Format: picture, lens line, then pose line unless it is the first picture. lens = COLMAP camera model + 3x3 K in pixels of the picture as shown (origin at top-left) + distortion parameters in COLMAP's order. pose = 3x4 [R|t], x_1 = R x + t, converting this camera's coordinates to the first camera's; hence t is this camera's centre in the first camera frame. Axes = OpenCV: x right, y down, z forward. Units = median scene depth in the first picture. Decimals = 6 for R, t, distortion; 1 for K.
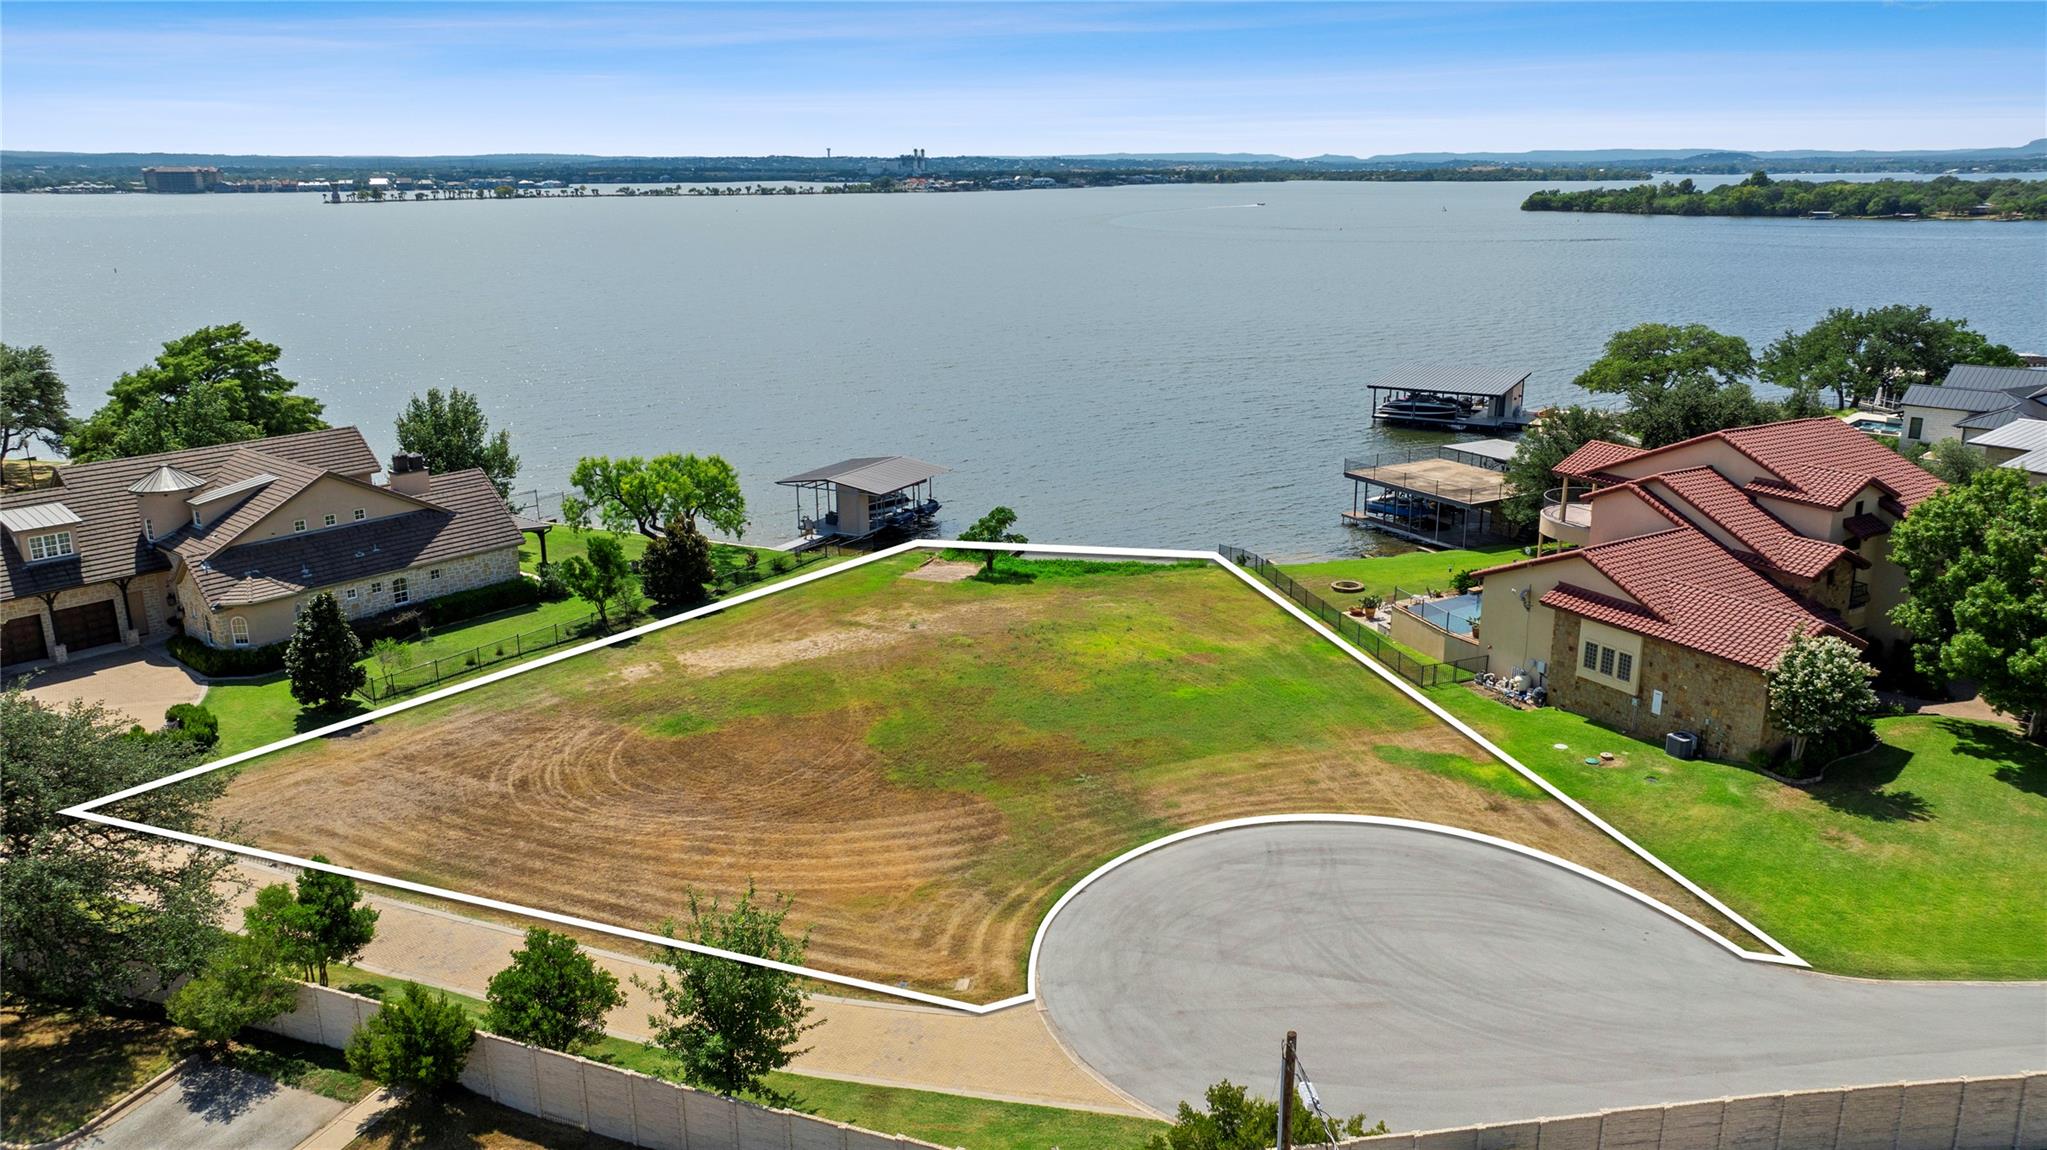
lens RADIAL K [[1436.7, 0, 1030.3], [0, 1436.7, 570.2], [0, 0, 1]] dist [-0.030993, 0.028594]
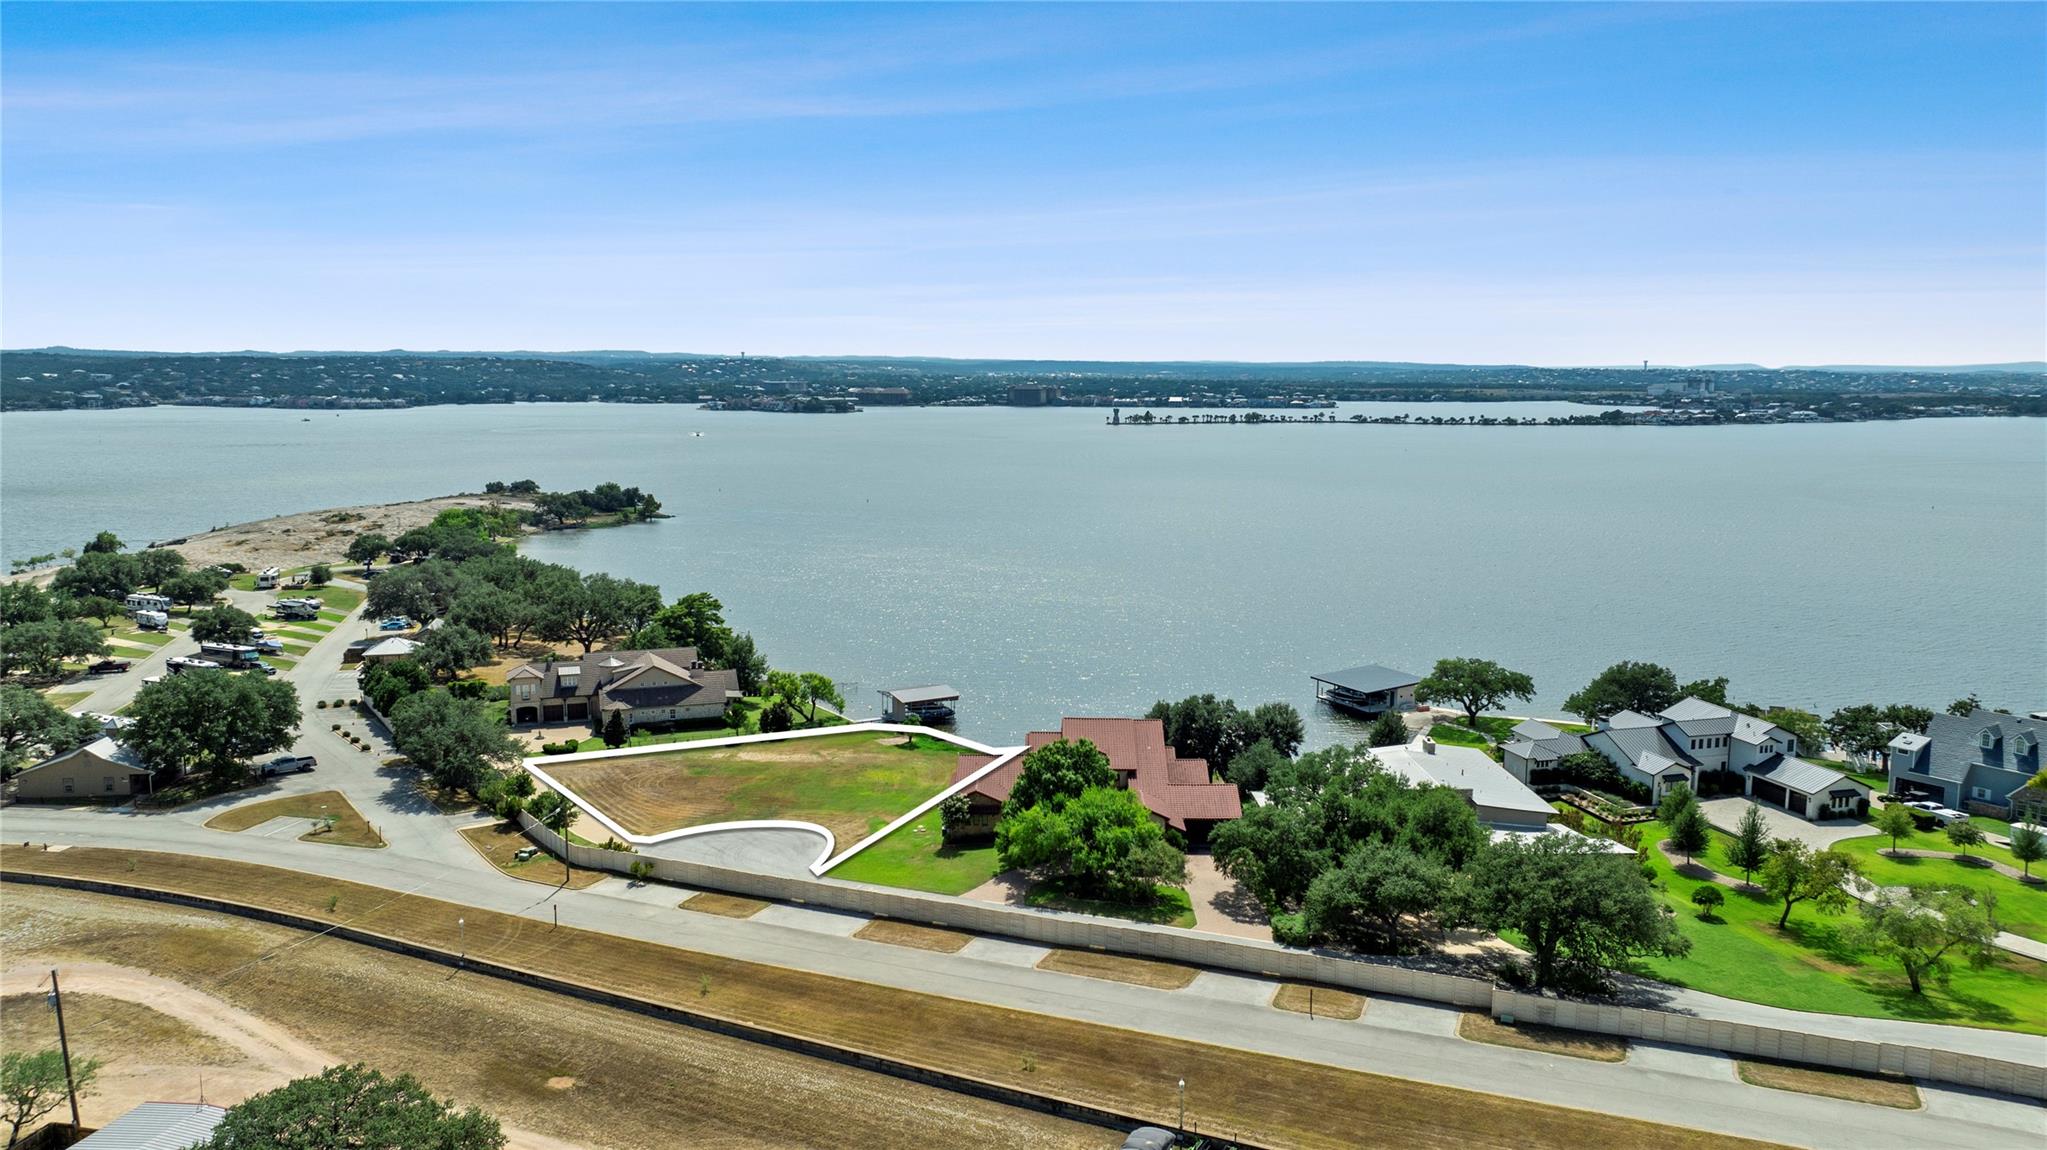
lens RADIAL K [[1436.7, 0, 1028.2], [0, 1436.7, 571.9], [0, 0, 1]] dist [-0.030993, 0.028594]
pose [[0.850766, 0.078002, -0.519724, 1.309796], [-0.147474, 0.984624, -0.093634, -0.083003], [0.504429, 0.156306, 0.849188, -0.840766]]
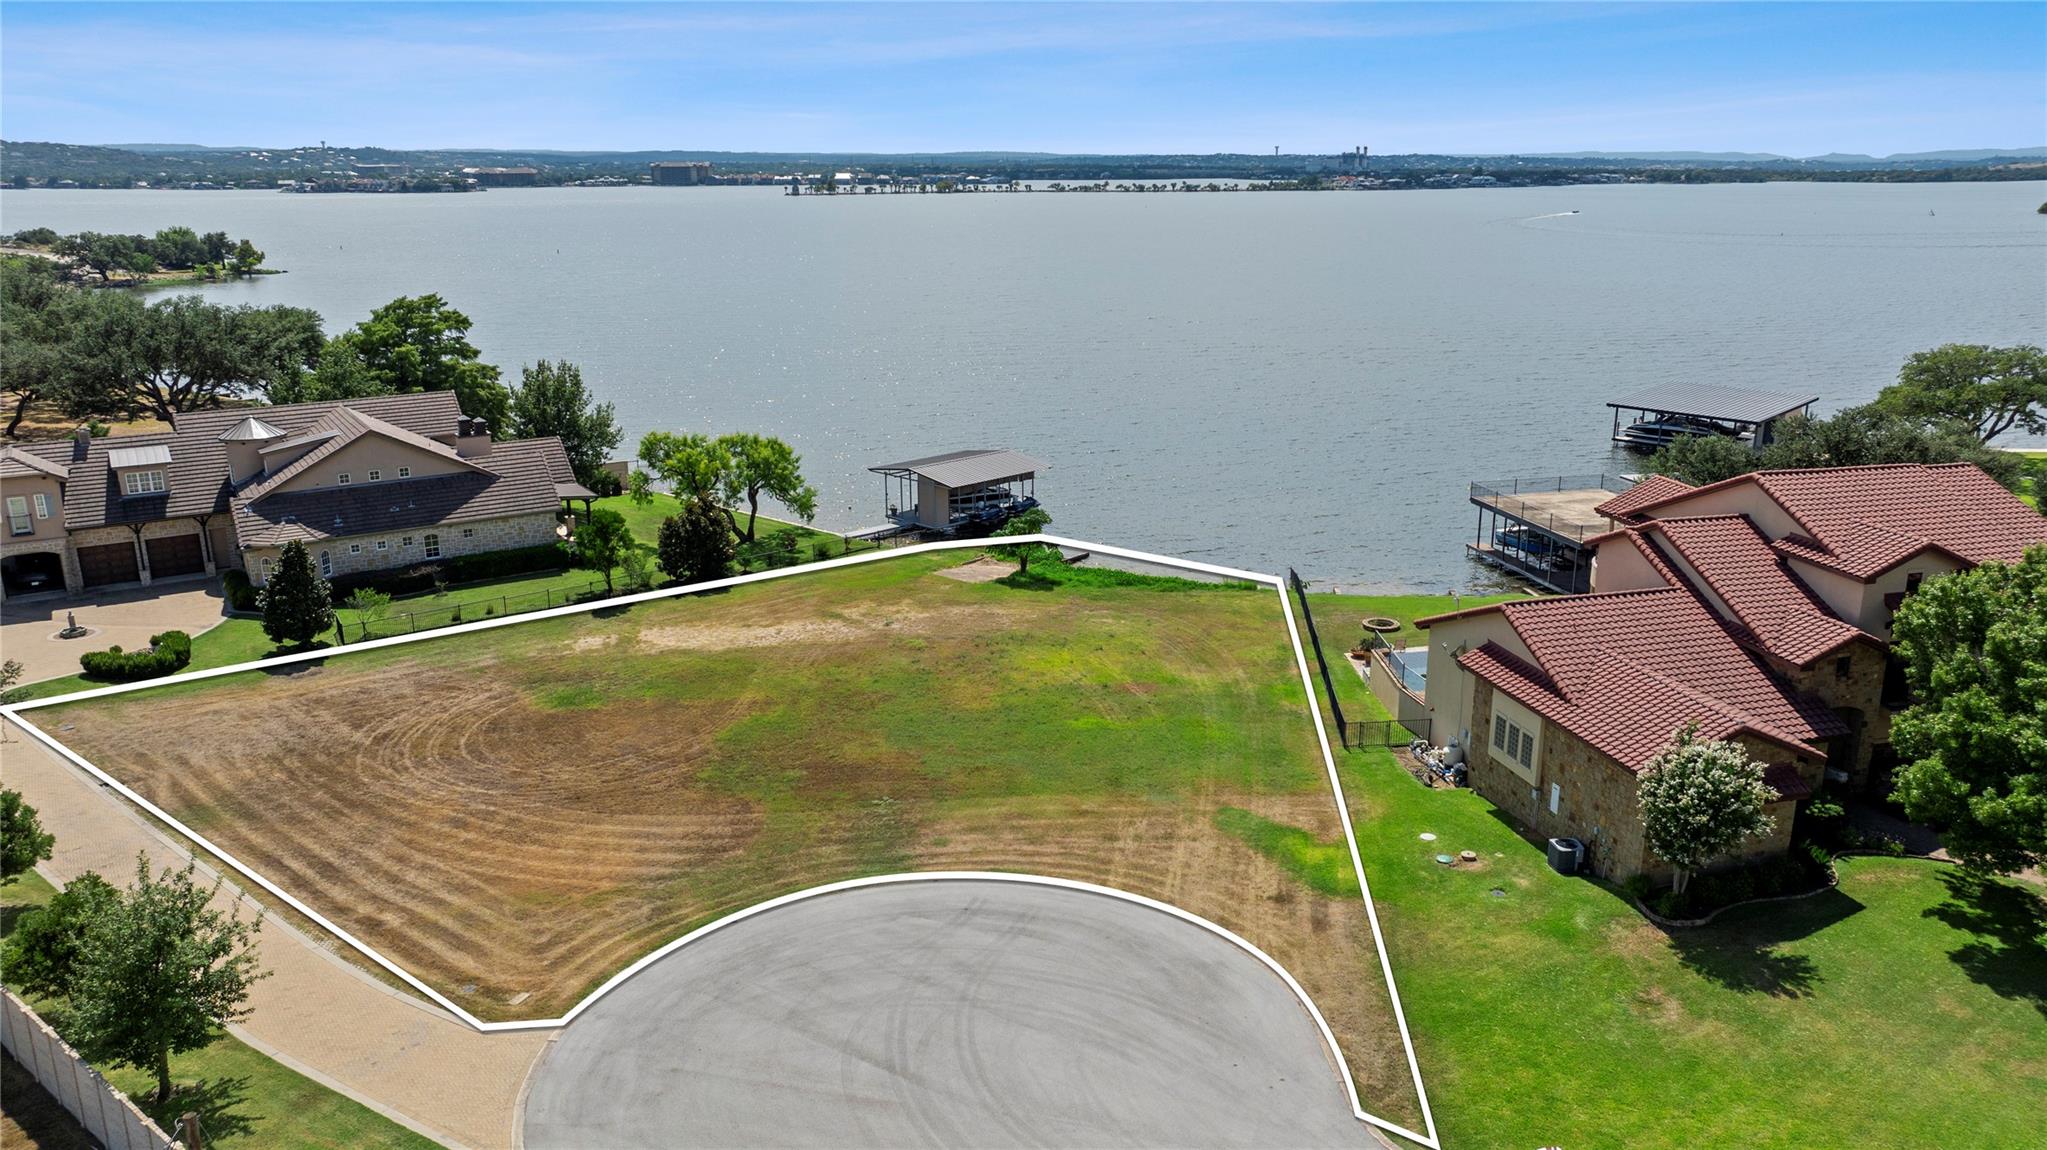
lens RADIAL K [[1436.7, 0, 1029.5], [0, 1436.7, 567.1], [0, 0, 1]] dist [-0.030993, 0.028594]
pose [[0.954710, 0.080823, -0.286350, 0.264252], [-0.081032, 0.996649, 0.011139, -0.016182], [0.286291, 0.012569, 0.958060, 0.096330]]
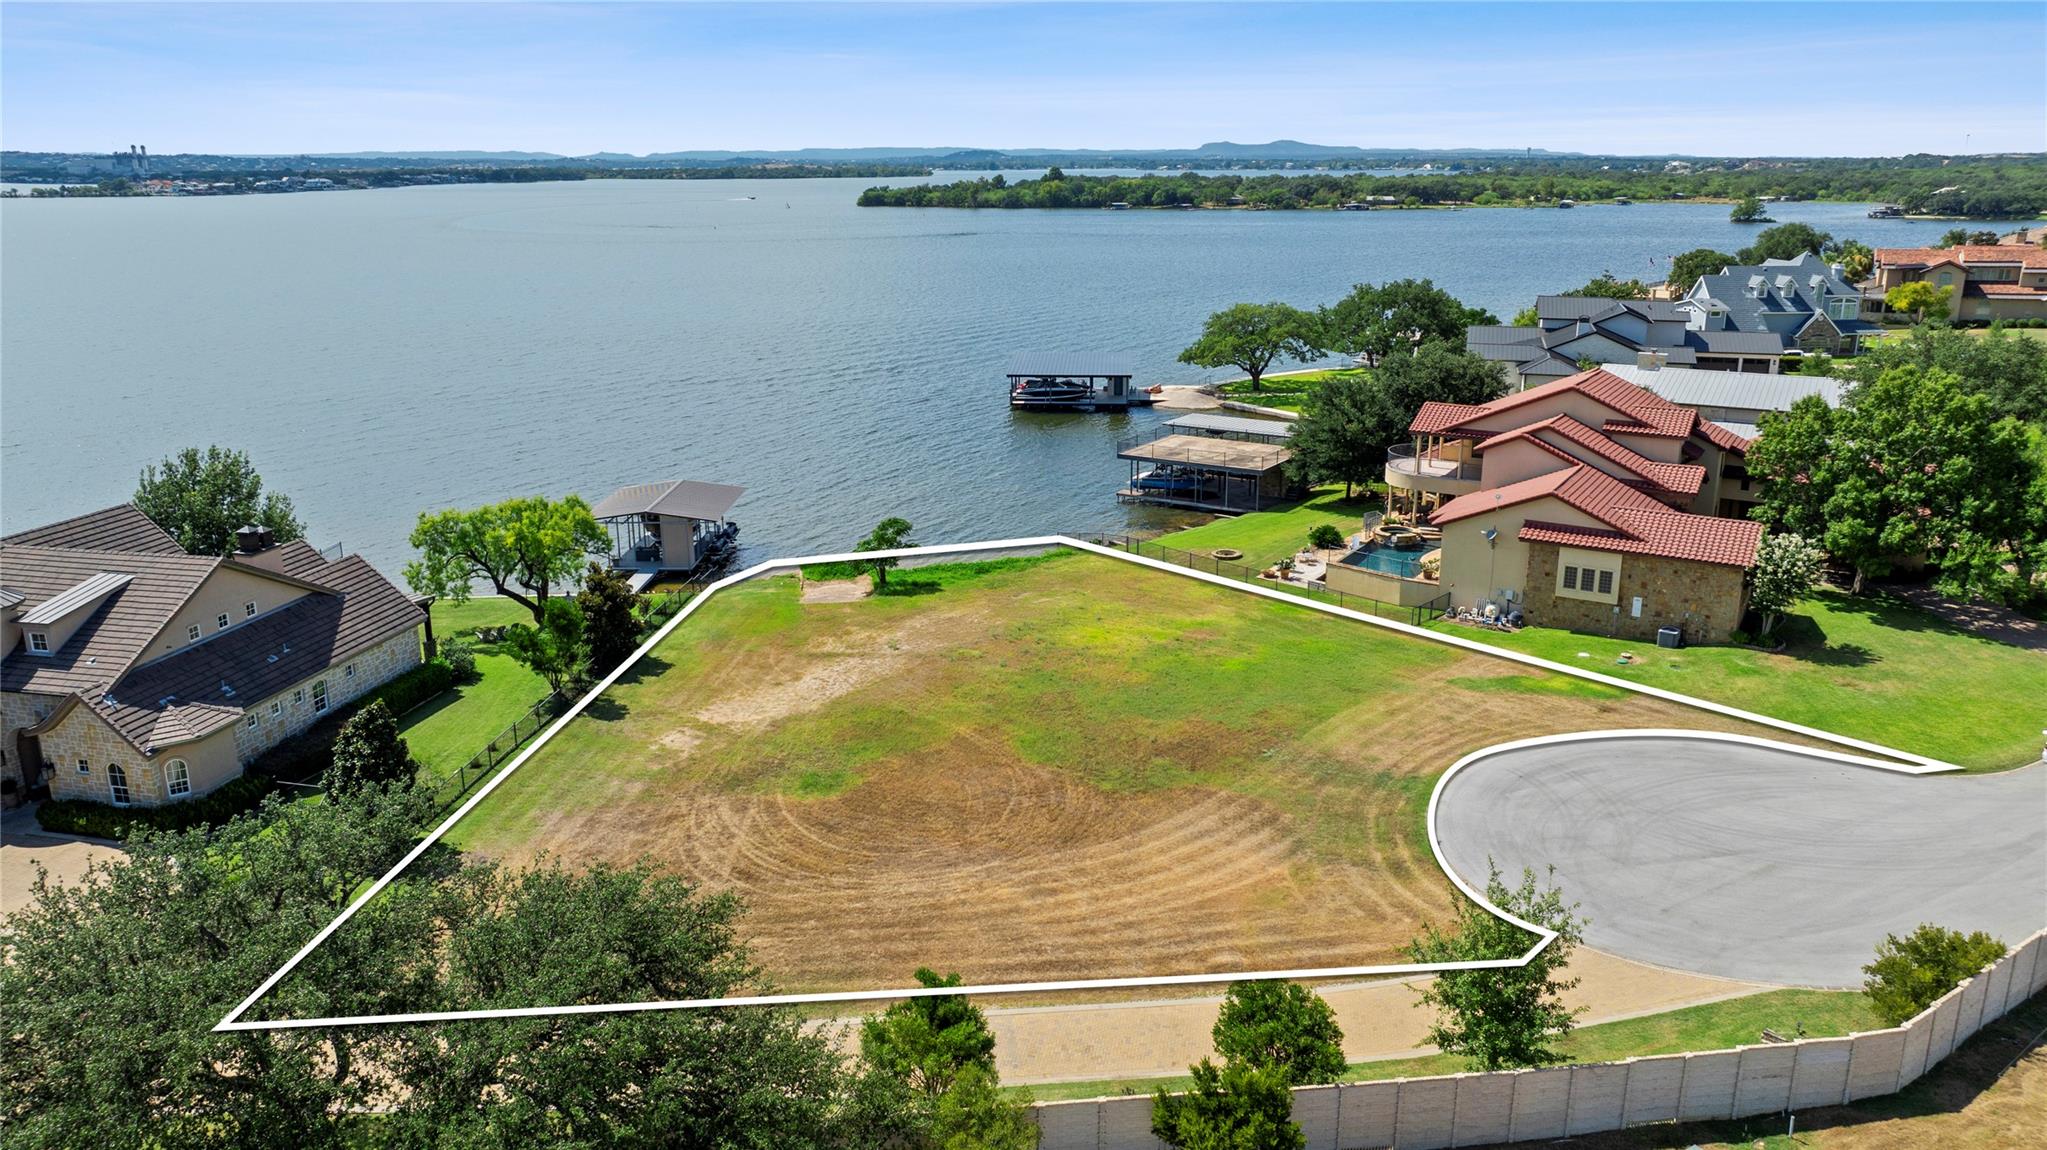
lens RADIAL K [[1436.7, 0, 1031.3], [0, 1436.7, 572.5], [0, 0, 1]] dist [-0.030993, 0.028594]
pose [[0.887572, -0.125340, 0.443289, -0.392520], [0.124076, 0.991757, 0.031988, -0.028108], [-0.443645, 0.026610, 0.895808, 0.094505]]
